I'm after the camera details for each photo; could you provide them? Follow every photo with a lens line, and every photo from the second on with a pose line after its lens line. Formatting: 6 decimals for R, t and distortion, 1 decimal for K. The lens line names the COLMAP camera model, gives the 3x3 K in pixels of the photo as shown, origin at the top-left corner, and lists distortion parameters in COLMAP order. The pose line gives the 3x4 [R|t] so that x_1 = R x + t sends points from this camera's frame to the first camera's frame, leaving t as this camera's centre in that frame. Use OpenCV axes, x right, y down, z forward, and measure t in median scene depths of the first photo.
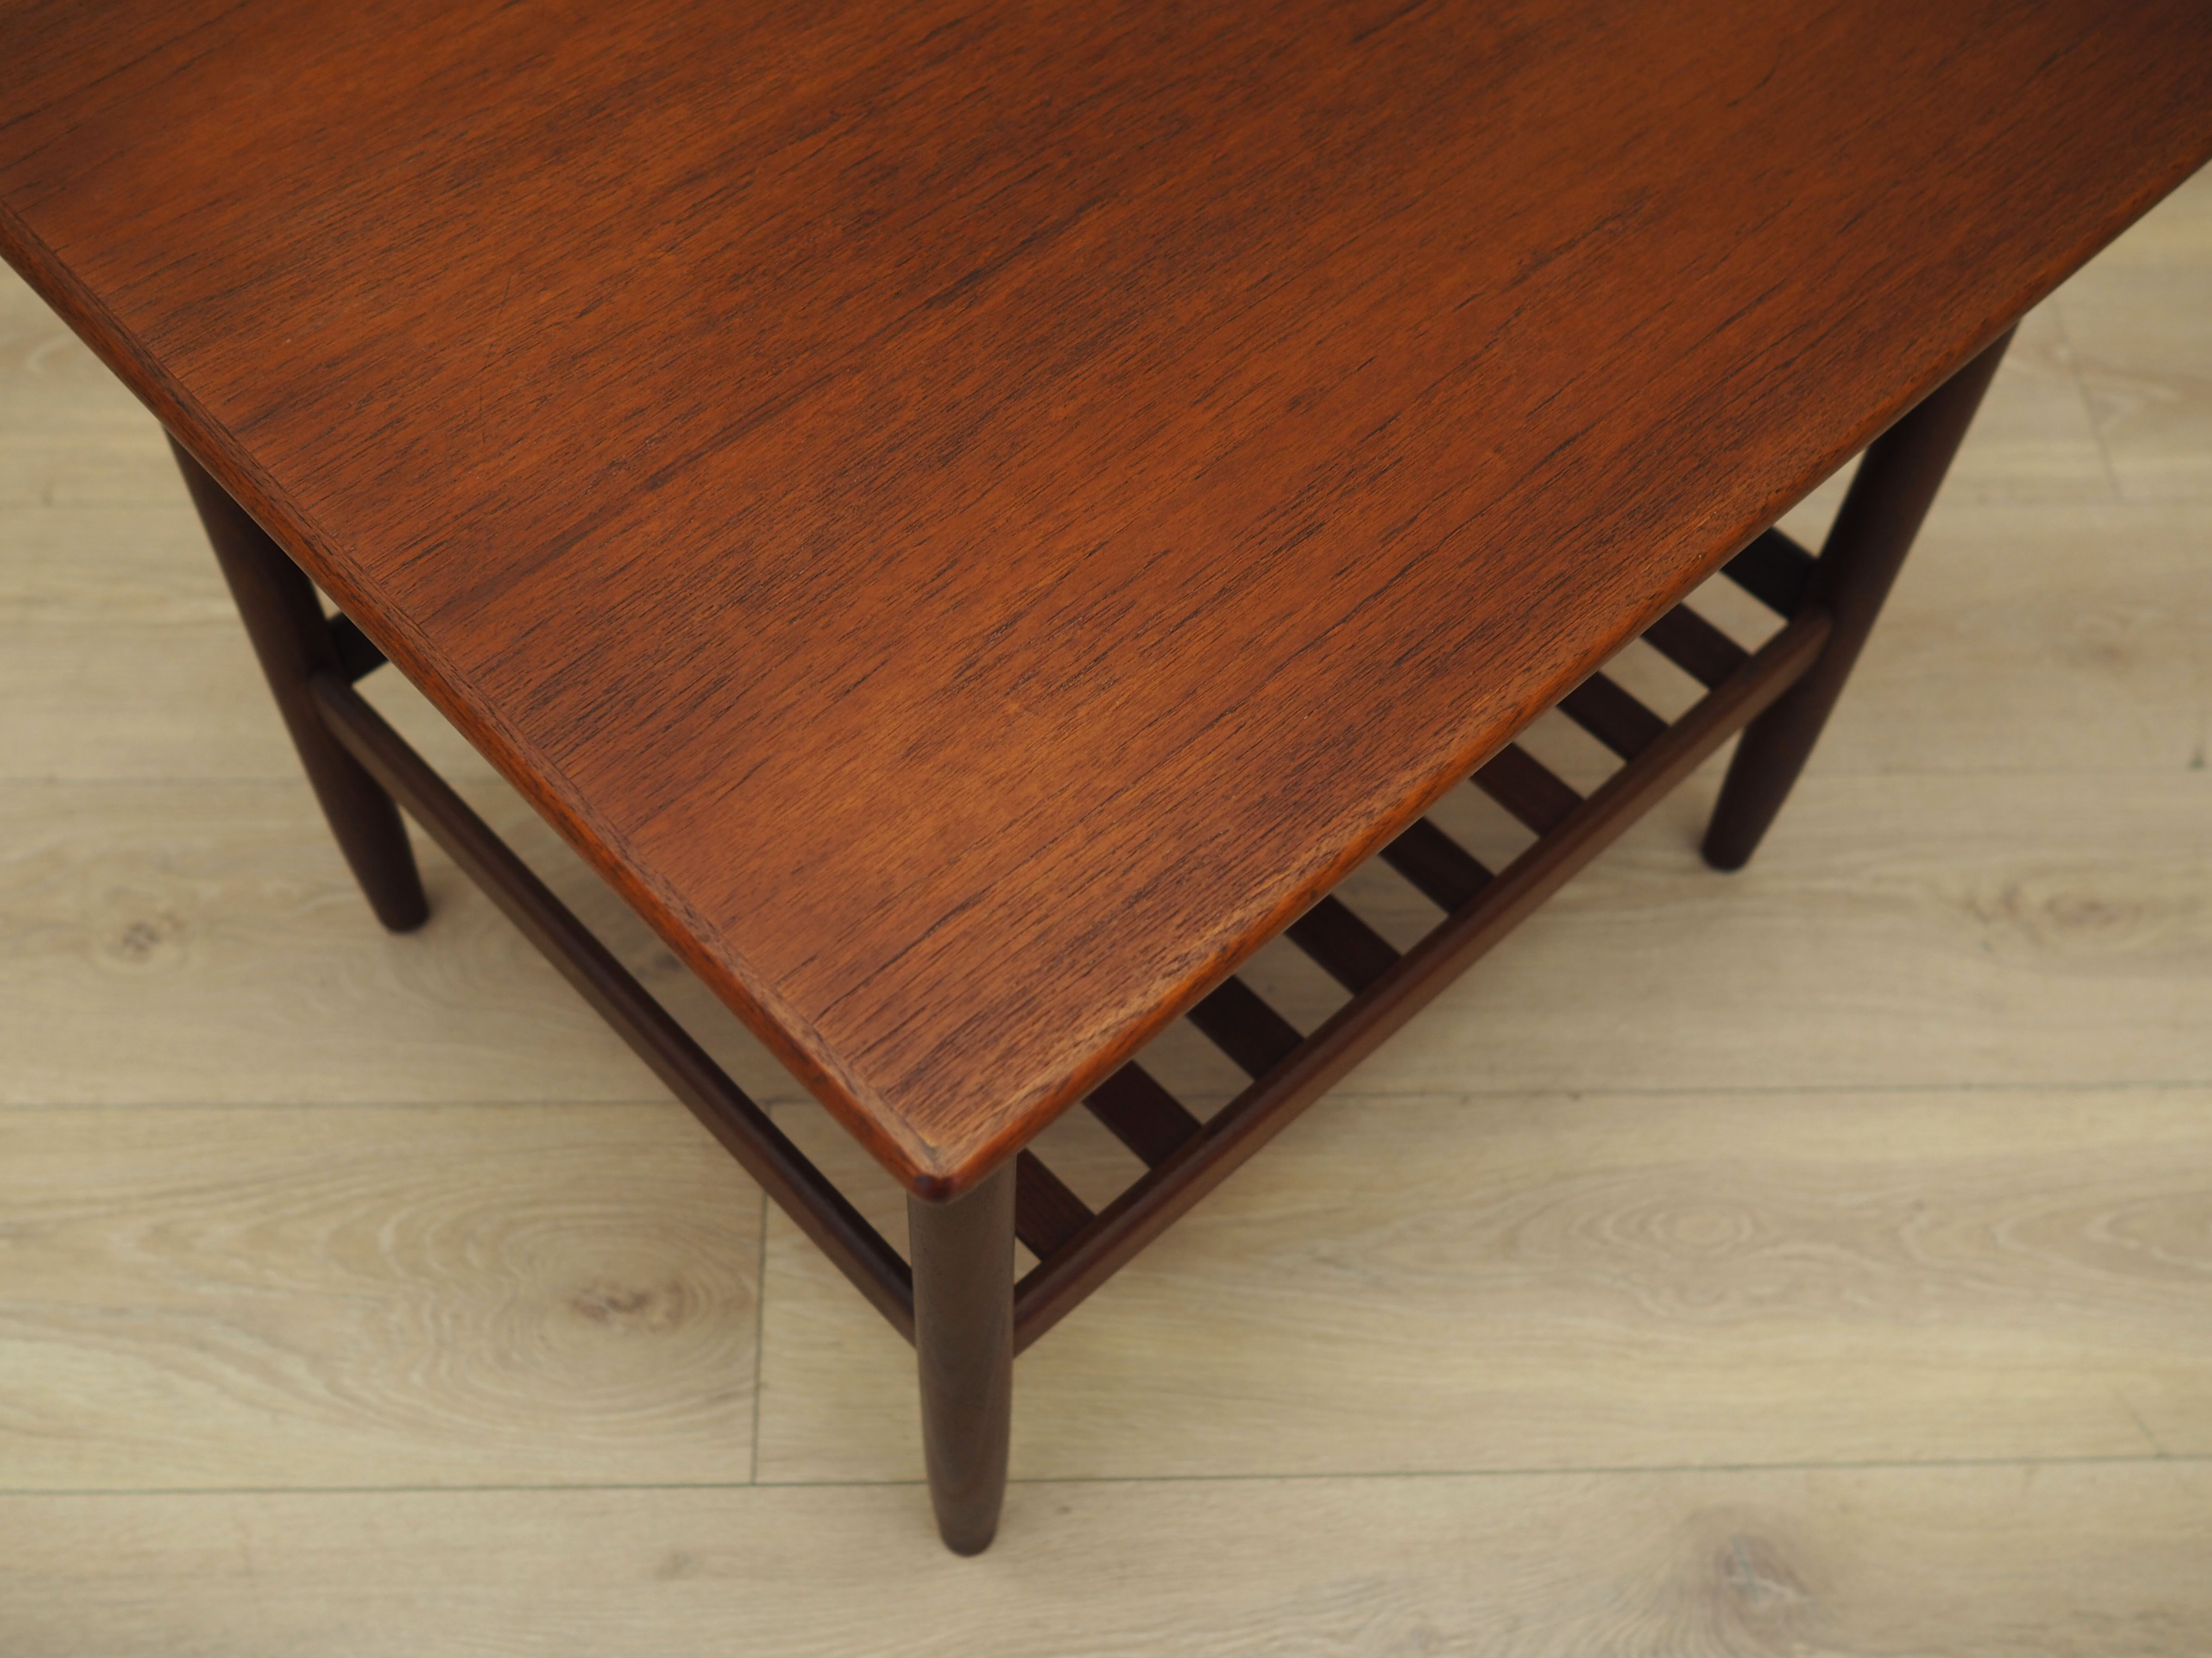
lens RADIAL K [[2479.9, 0, 1039.3], [0, 2479.9, 892.9], [0, 0, 1]] dist [-0.024990, 0.000000]
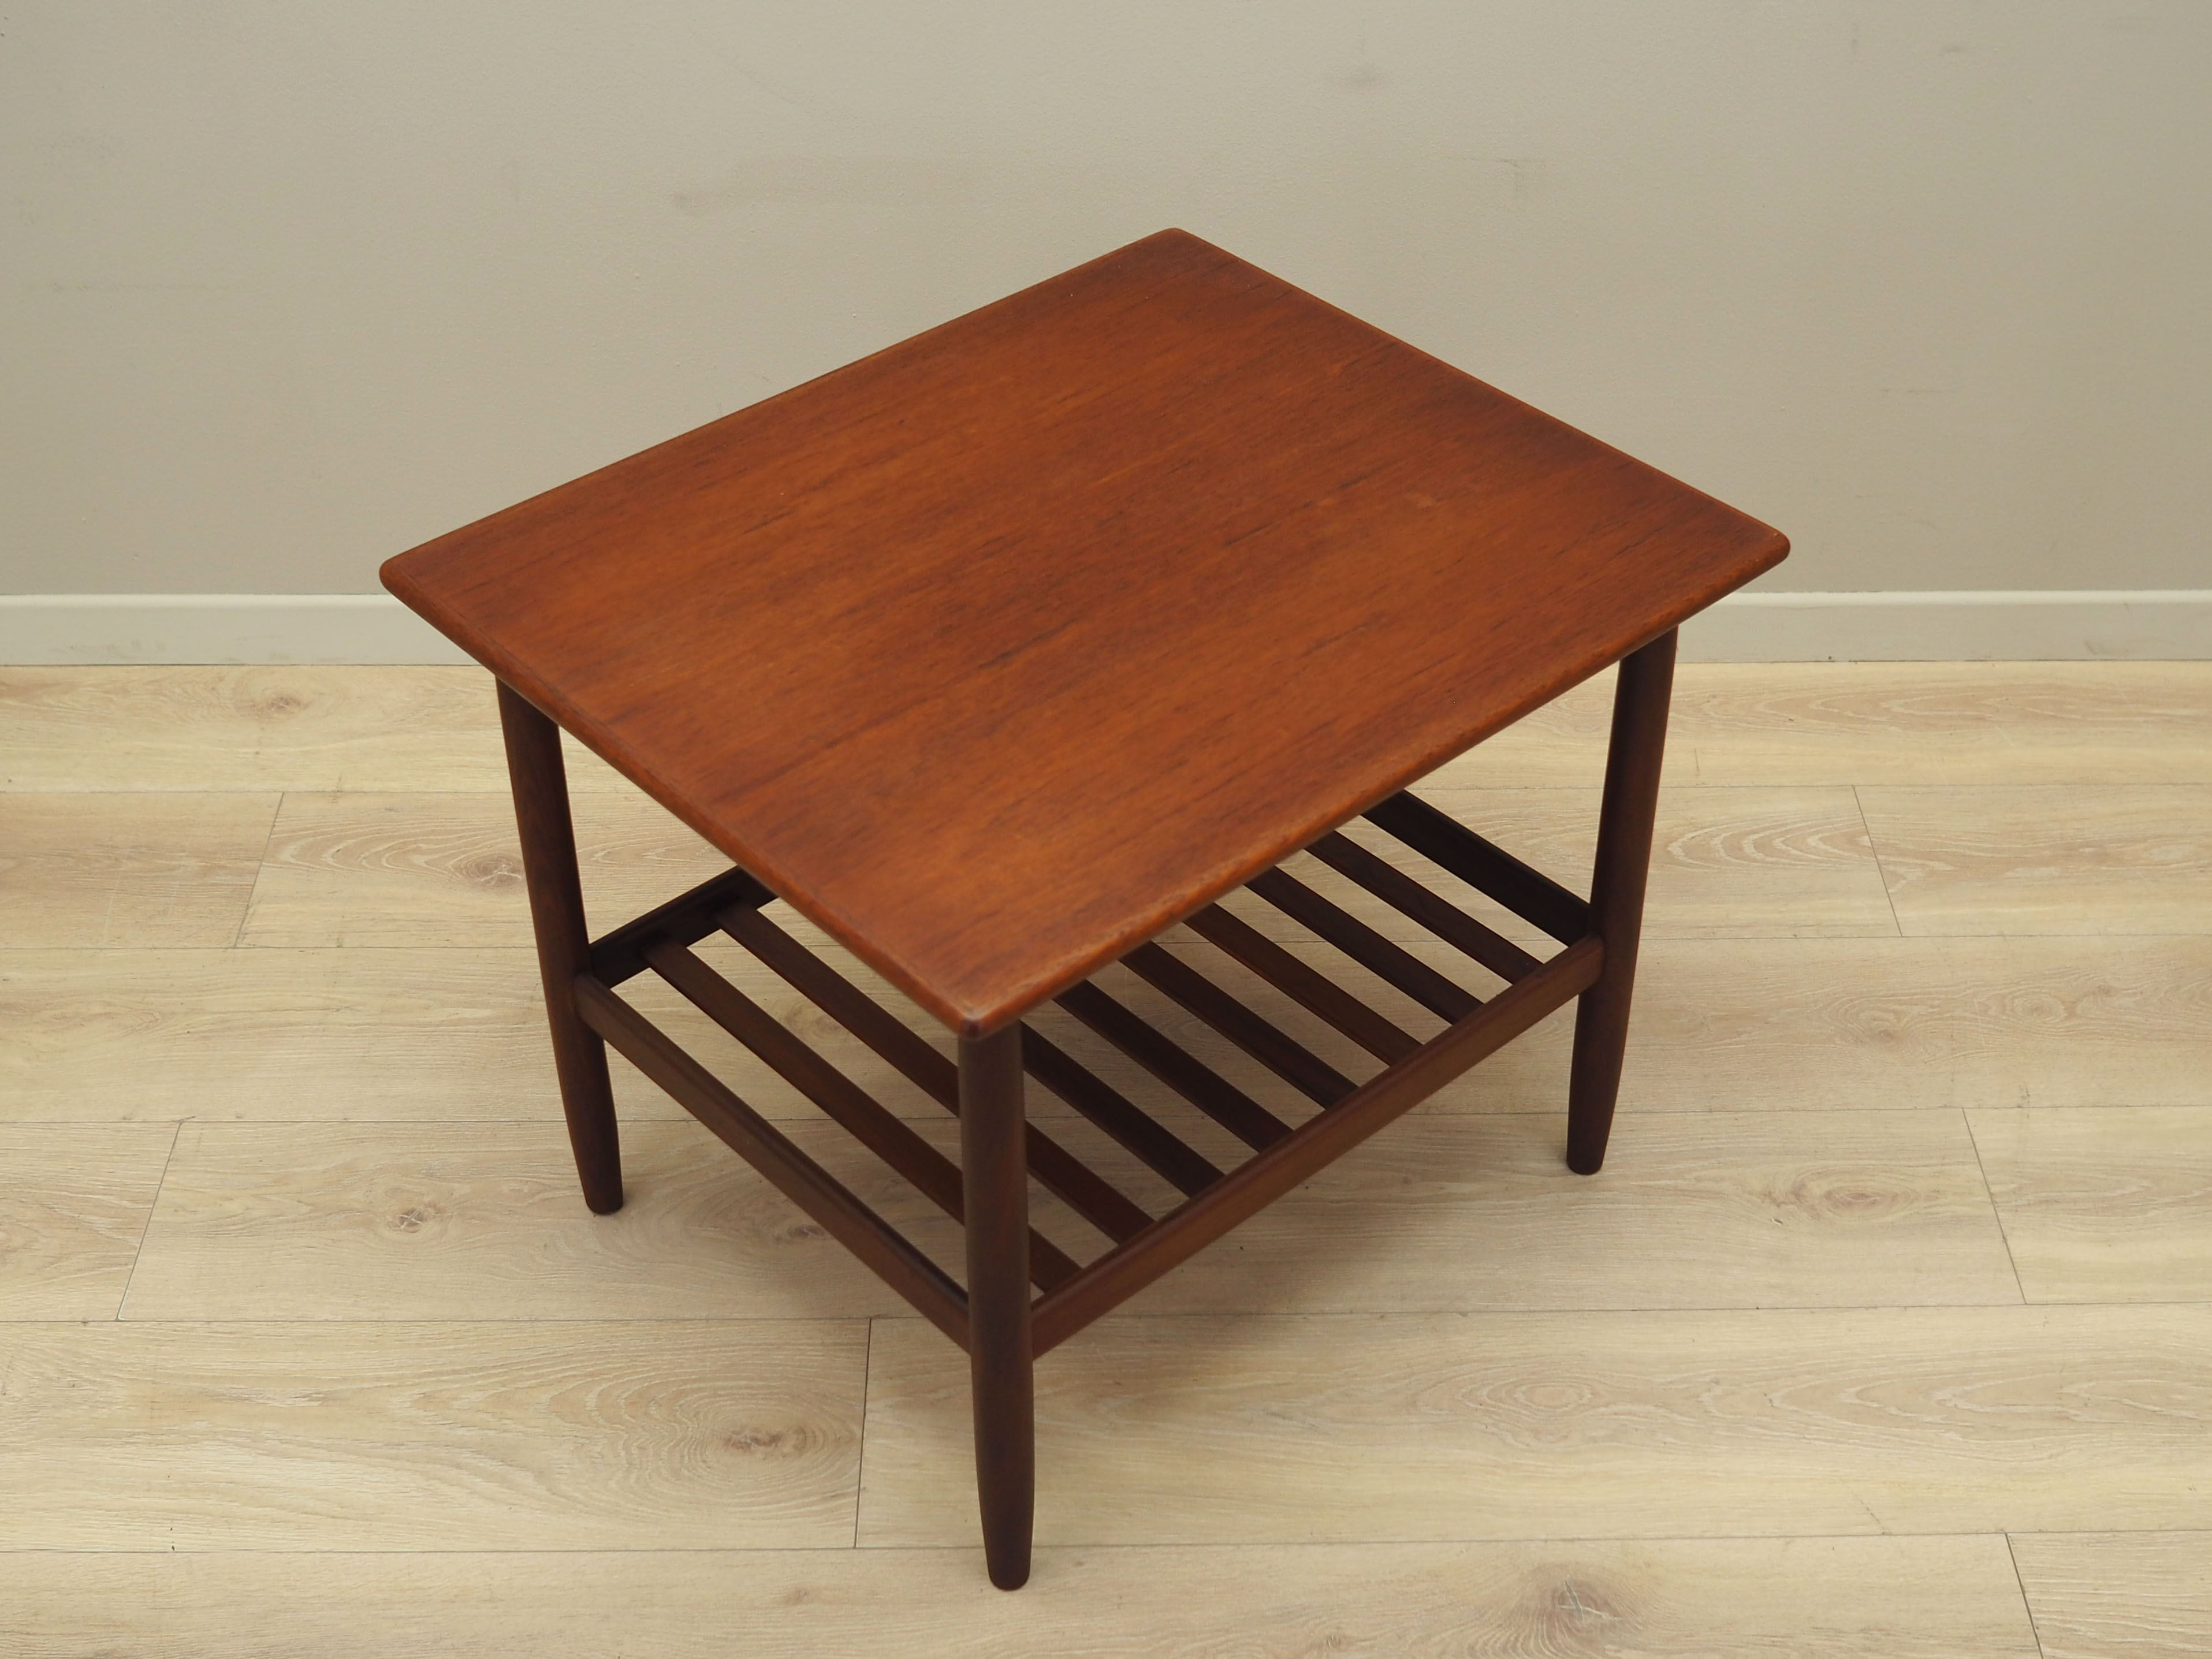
lens RADIAL K [[3073.5, 0, 1105.4], [0, 3073.5, 813.7], [0, 0, 1]] dist [-0.028984, 0.000000]
pose [[0.999703, -0.008949, -0.022684, 0.068951], [0.000866, 0.942673, -0.333718, 0.436879], [0.024370, 0.333599, 0.942400, -0.772226]]
